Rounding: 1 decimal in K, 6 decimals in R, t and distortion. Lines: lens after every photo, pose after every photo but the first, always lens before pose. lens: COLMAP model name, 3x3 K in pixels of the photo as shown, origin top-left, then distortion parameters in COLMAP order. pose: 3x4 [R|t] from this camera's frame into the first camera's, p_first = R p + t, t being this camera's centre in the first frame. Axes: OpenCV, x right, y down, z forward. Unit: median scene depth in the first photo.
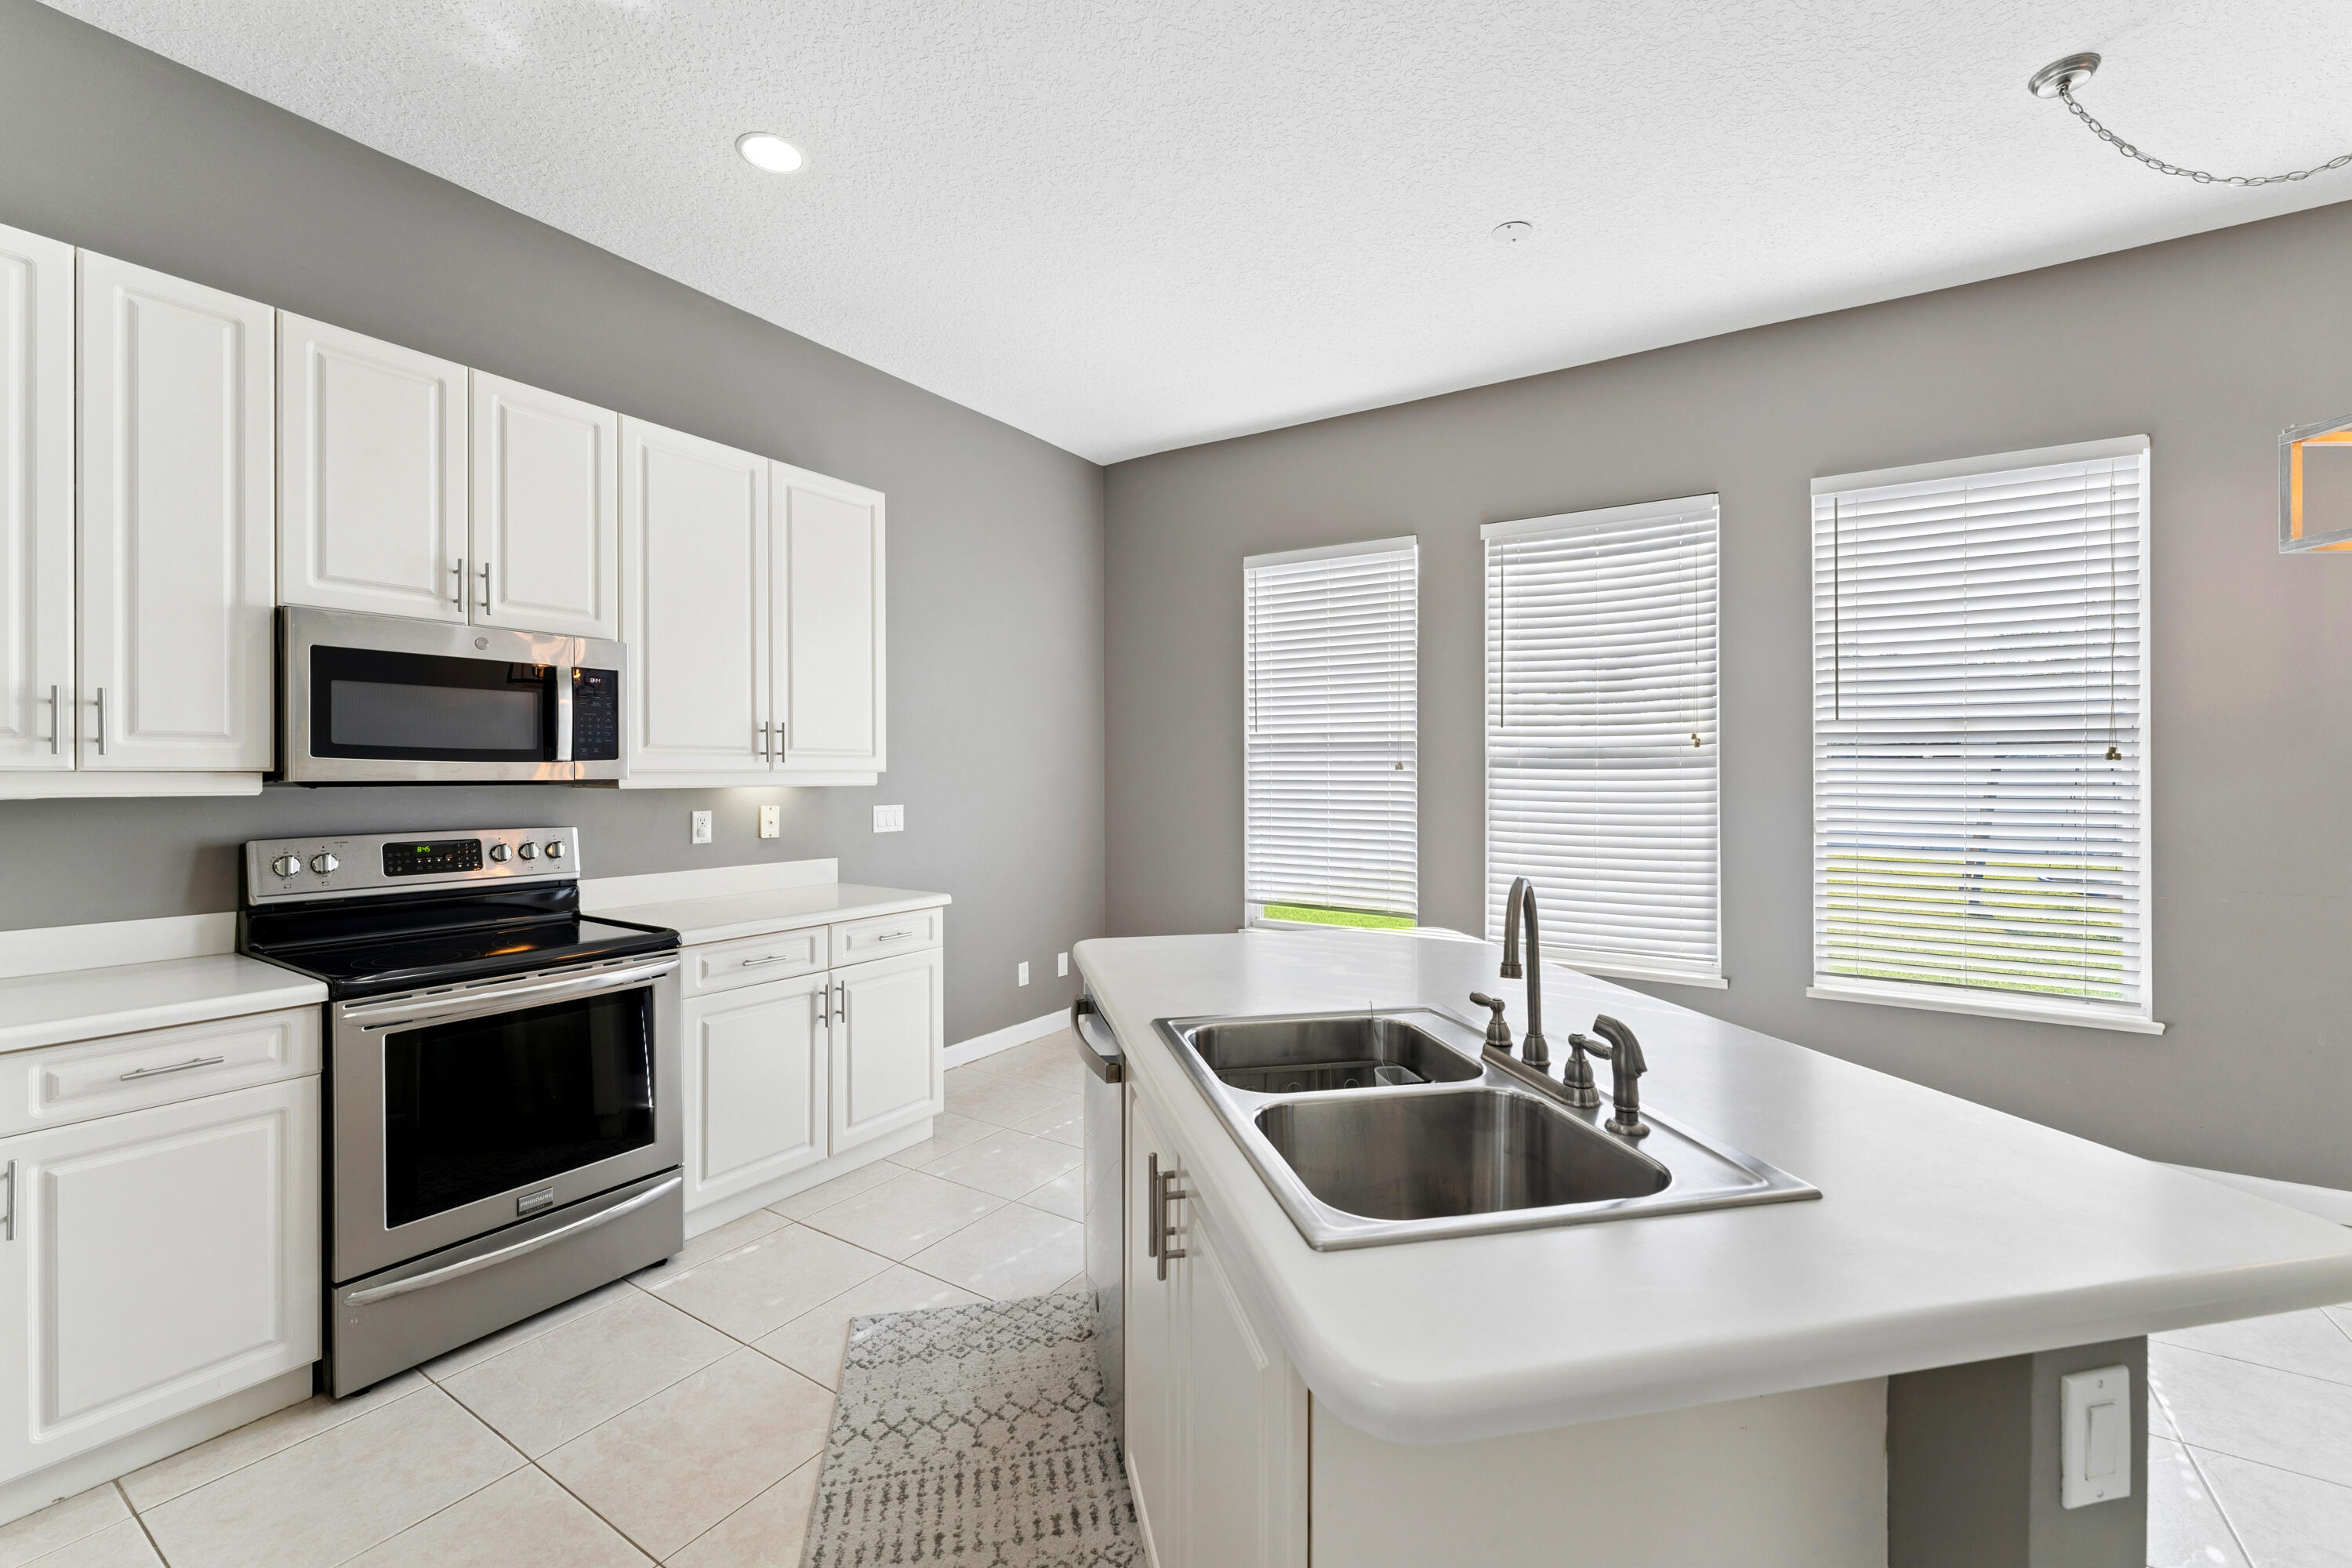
lens RADIAL K [[963.9, 0, 1178.9], [0, 963.9, 776.5], [0, 0, 1]] dist [0.002545, -0.000905]
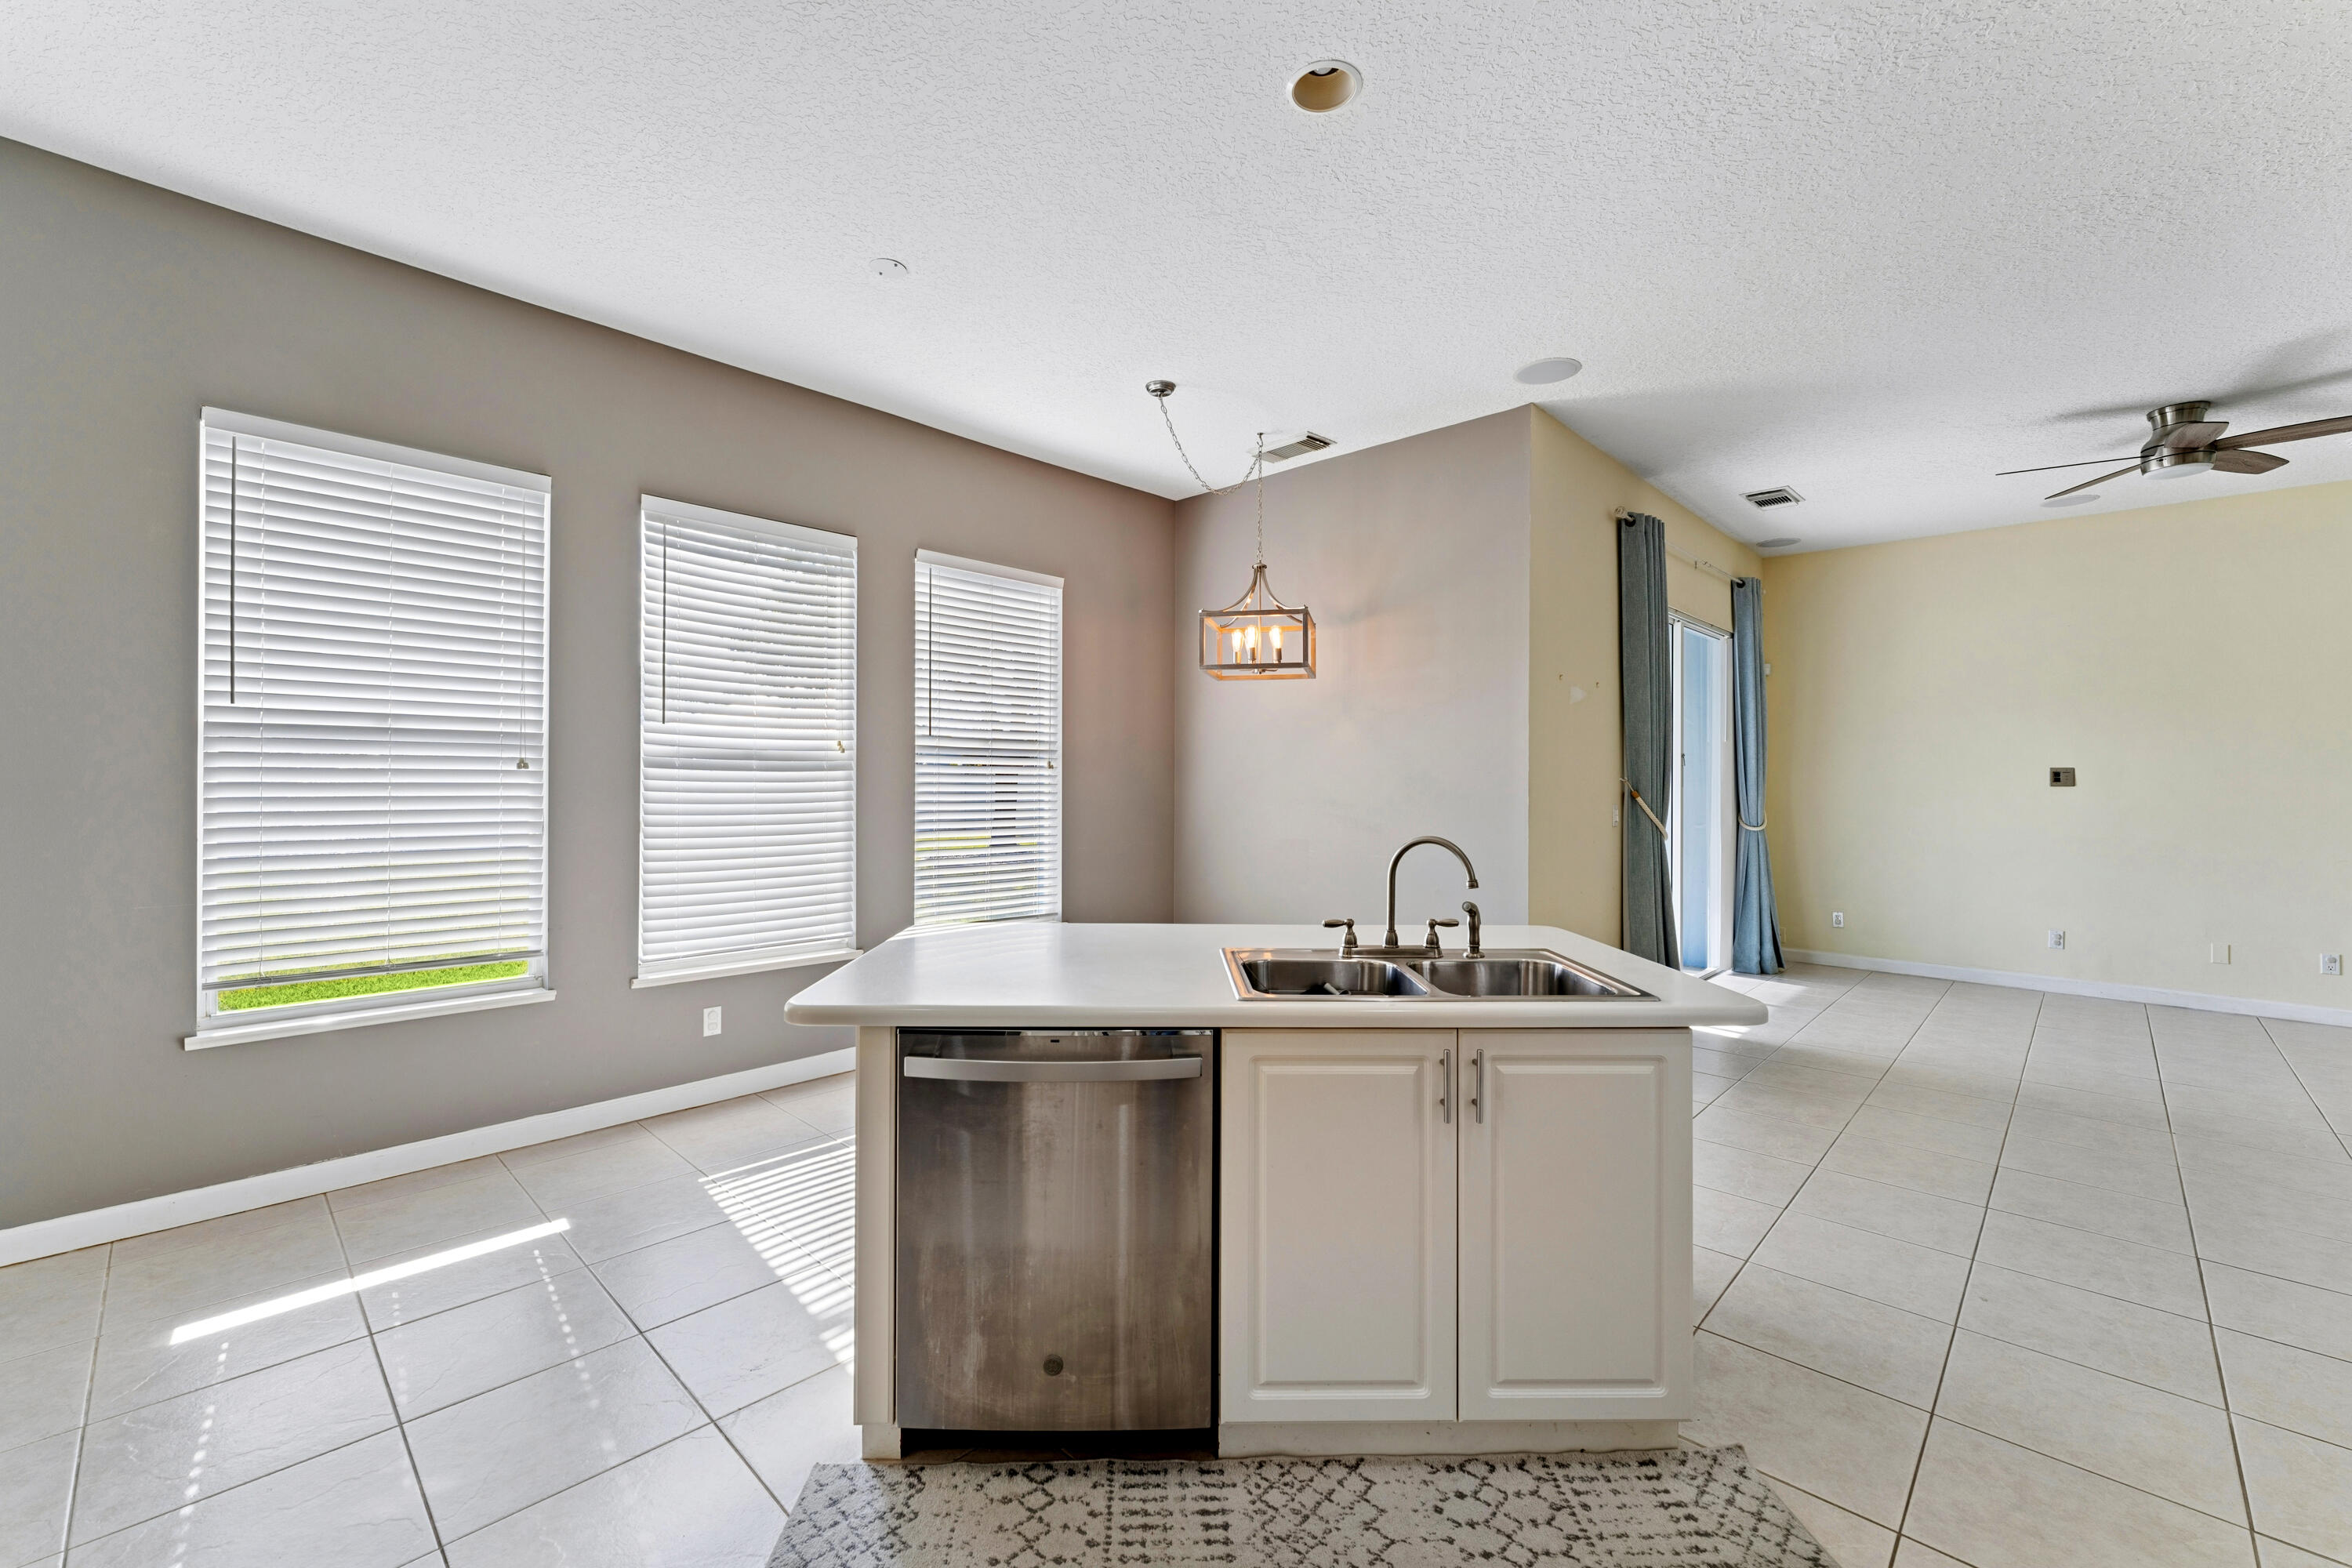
lens RADIAL K [[963.9, 0, 1177.1], [0, 963.9, 769.9], [0, 0, 1]] dist [0.002545, -0.000905]
pose [[0.193243, 0.009768, 0.981102, -0.575968], [-0.002511, 0.999952, -0.009461, 0.000031], [-0.981148, -0.000636, 0.193258, 0.433605]]
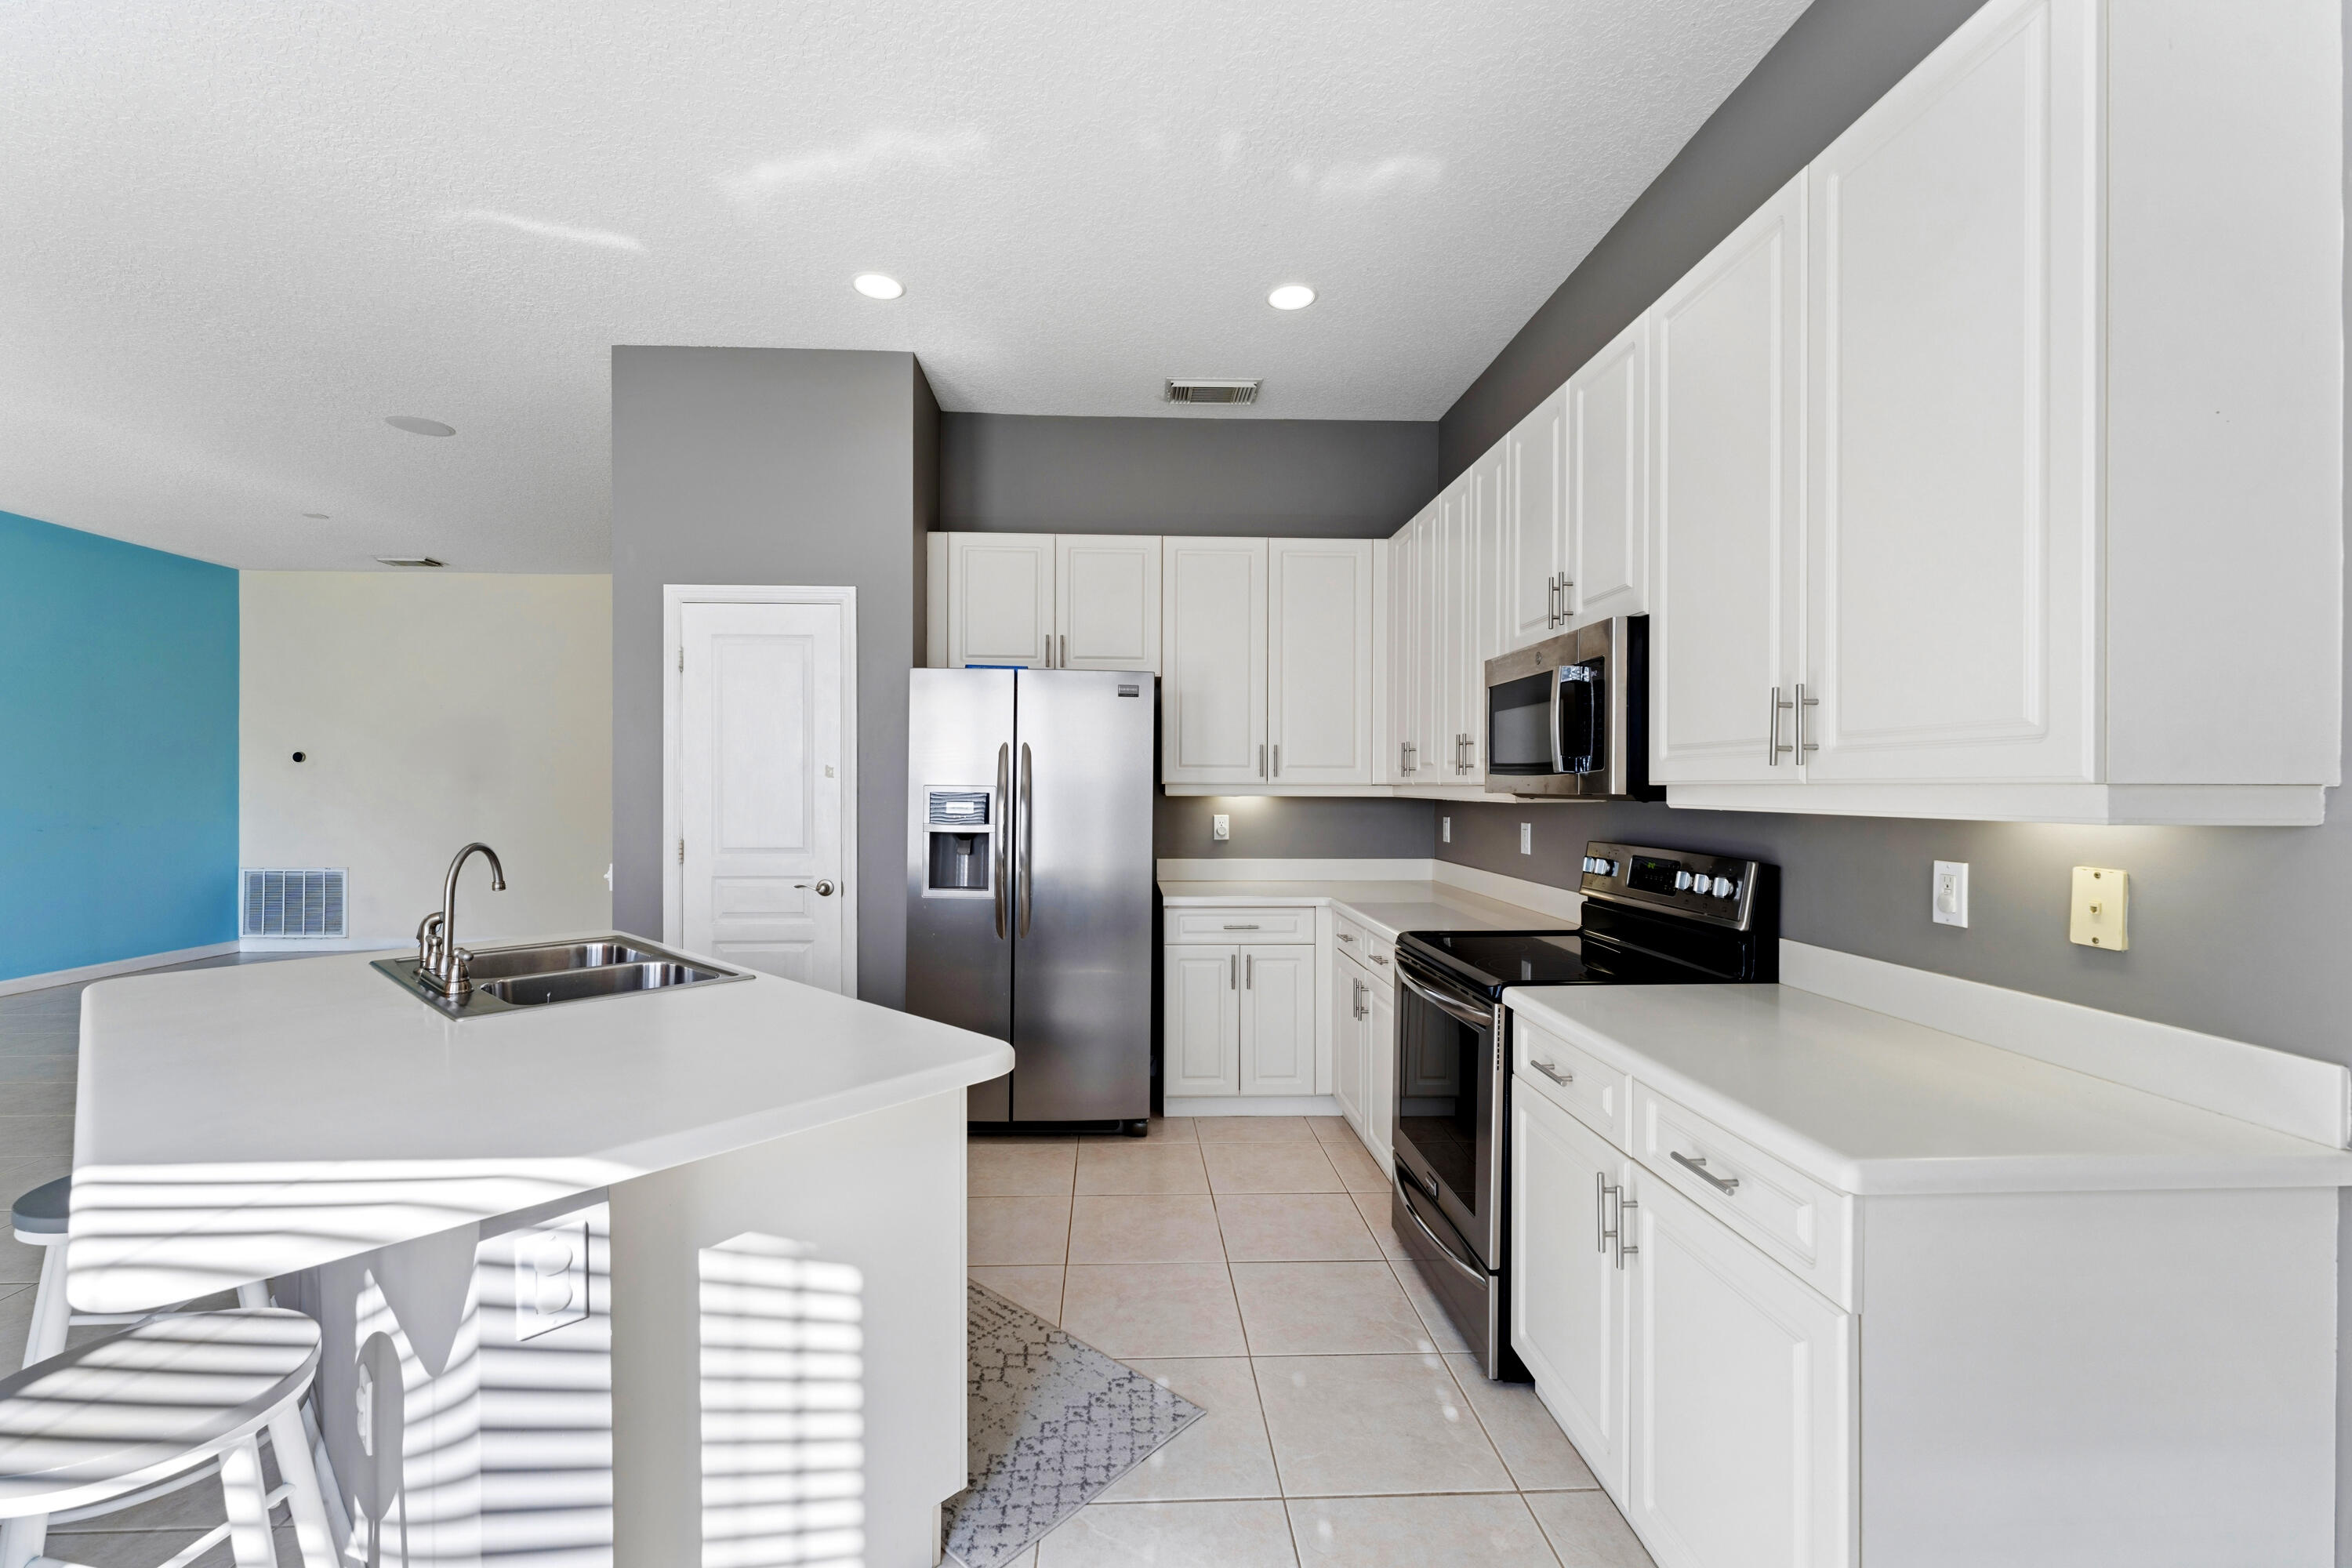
lens RADIAL K [[963.9, 0, 1155.2], [0, 963.9, 790.2], [0, 0, 1]] dist [0.002545, -0.000905]
pose [[-0.815055, -0.000645, -0.579383, 0.143576], [-0.005354, 0.999965, 0.006418, -0.002610], [0.579359, 0.008333, -0.815030, 1.187249]]
